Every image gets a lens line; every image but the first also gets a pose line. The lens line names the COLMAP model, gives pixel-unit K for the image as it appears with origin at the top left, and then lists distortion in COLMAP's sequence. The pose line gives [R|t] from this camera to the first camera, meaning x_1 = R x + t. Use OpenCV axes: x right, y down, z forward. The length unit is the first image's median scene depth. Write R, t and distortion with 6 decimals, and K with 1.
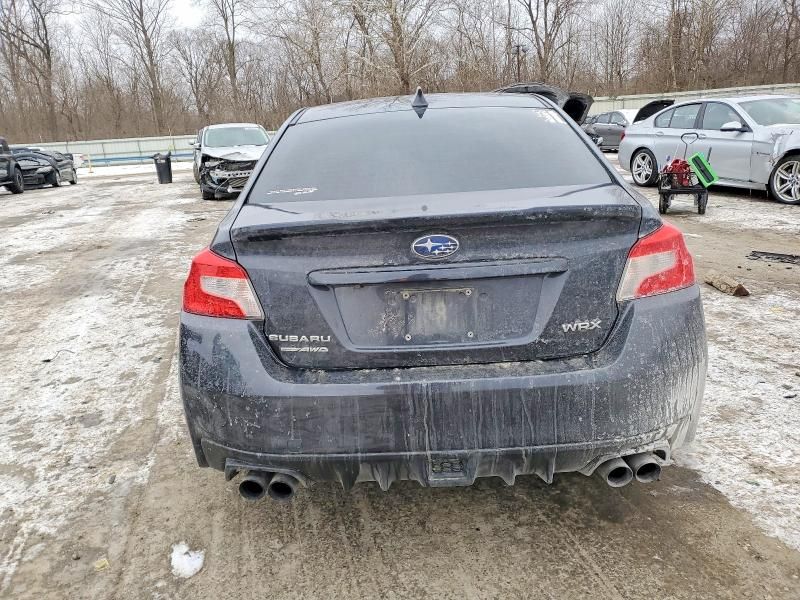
lens RADIAL K [[602.6, 0, 404.4], [0, 602.6, 299.9], [0, 0, 1]] dist [0.028769, 0.001343]
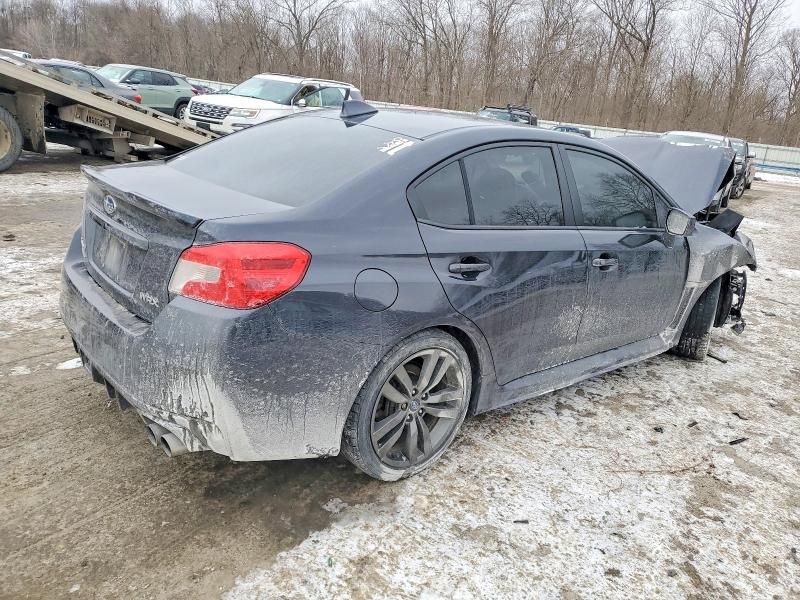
lens RADIAL K [[602.6, 0, 404.4], [0, 602.6, 299.9], [0, 0, 1]] dist [0.028769, 0.001343]
pose [[0.657959, 0.347629, -0.668015, 1.212506], [-0.344185, 0.927820, 0.143826, -0.258024], [0.669796, 0.135289, 0.730117, 0.380622]]
